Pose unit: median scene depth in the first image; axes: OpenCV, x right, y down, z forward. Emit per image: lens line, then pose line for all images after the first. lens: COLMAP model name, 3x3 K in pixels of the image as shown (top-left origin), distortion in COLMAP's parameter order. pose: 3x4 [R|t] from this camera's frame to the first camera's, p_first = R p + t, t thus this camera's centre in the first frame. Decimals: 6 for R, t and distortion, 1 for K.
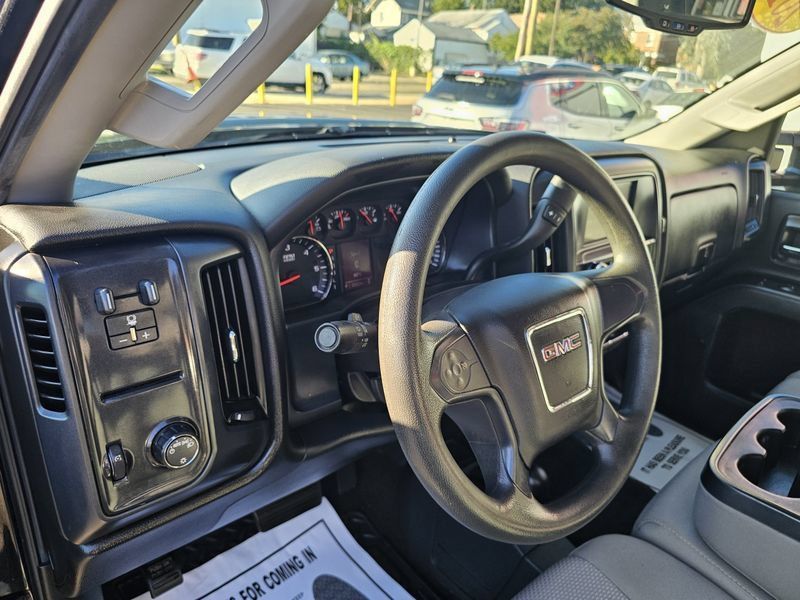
lens RADIAL K [[550.3, 0, 402.0], [0, 550.3, 293.4], [0, 0, 1]] dist [0.004649, -0.003884]
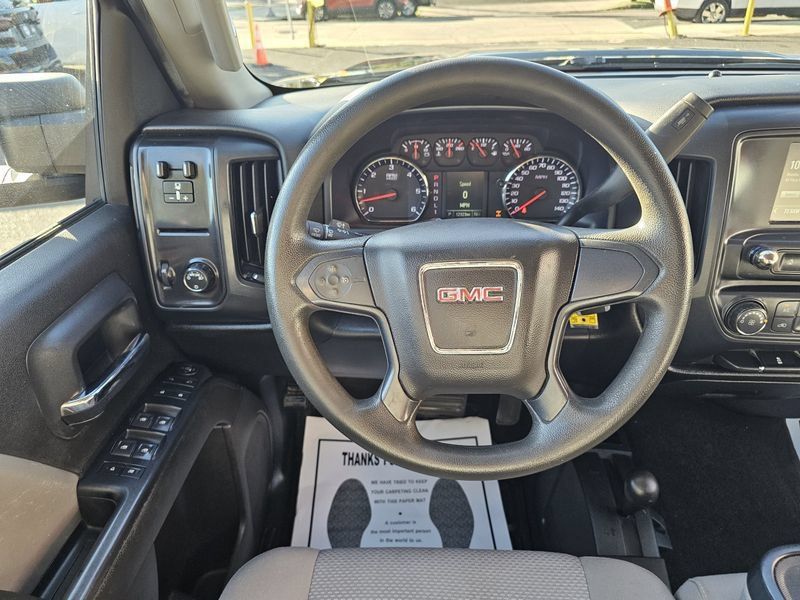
lens RADIAL K [[549.6, 0, 400.0], [0, 549.6, 300.0], [0, 0, 1]] dist [0.005573, -0.005072]
pose [[0.708969, 0.274707, -0.649538, 0.604707], [-0.202021, 0.961528, 0.186151, -0.033071], [0.675685, -0.000755, 0.737190, 0.166653]]
